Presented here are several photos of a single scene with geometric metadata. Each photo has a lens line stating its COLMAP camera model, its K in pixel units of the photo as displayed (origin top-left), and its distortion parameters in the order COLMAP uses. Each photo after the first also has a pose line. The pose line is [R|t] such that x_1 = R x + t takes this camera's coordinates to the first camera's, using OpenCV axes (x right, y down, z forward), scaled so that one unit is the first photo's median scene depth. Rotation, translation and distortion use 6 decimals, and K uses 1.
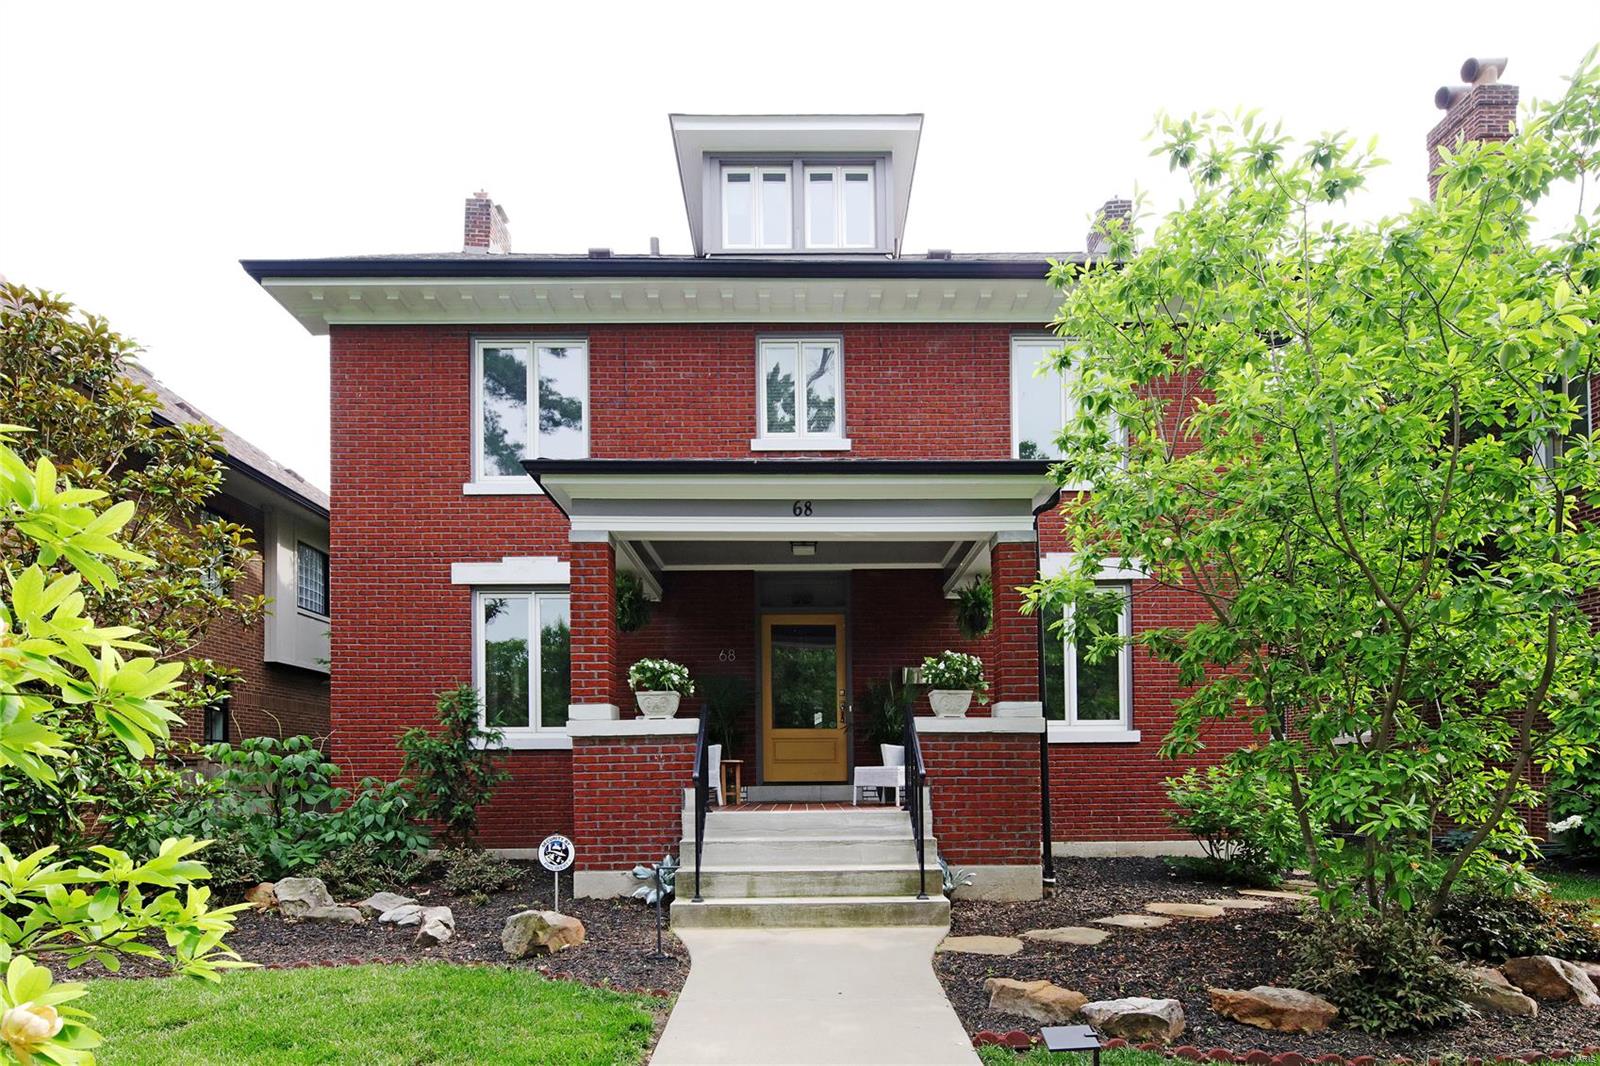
lens RADIAL K [[787.3, 0, 799.9], [0, 787.3, 534.5], [0, 0, 1]] dist [0.000781, 0.000532]
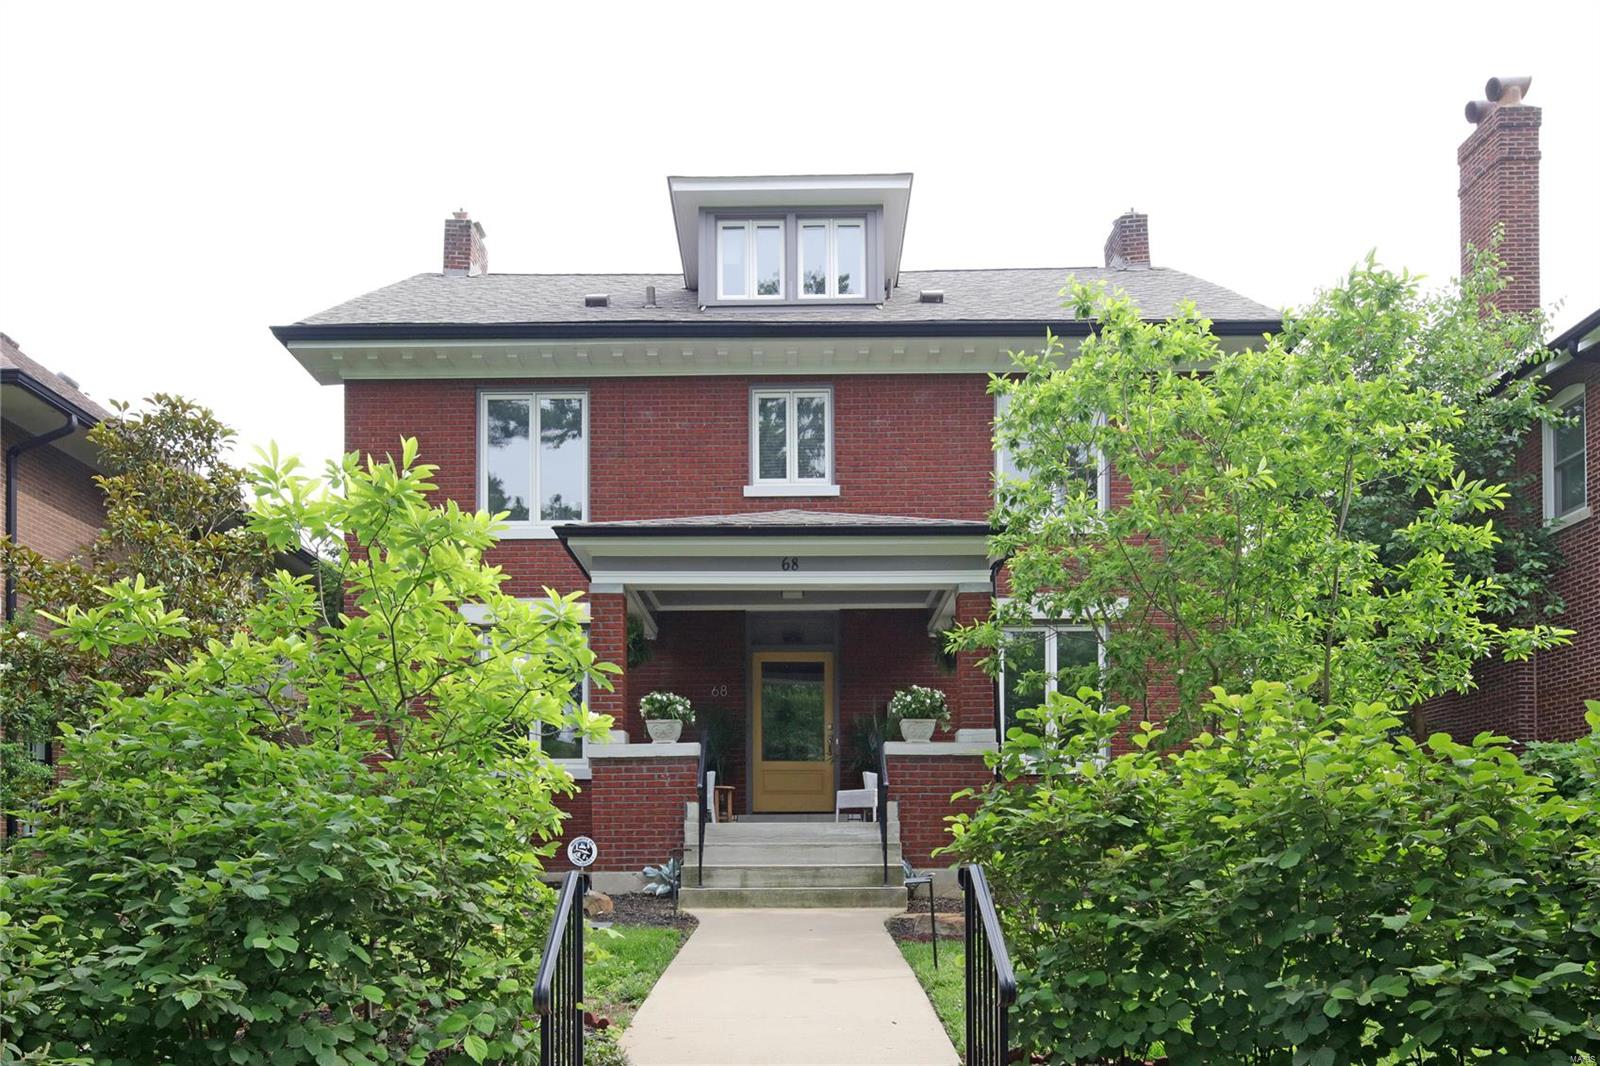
lens RADIAL K [[787.3, 0, 864.7], [0, 787.3, 594.6], [0, 0, 1]] dist [0.000781, 0.000532]
pose [[0.995595, 0.009202, 0.093305, 0.003686], [-0.011942, 0.999513, 0.028846, -0.017457], [-0.092994, -0.029833, 0.995220, -0.134472]]
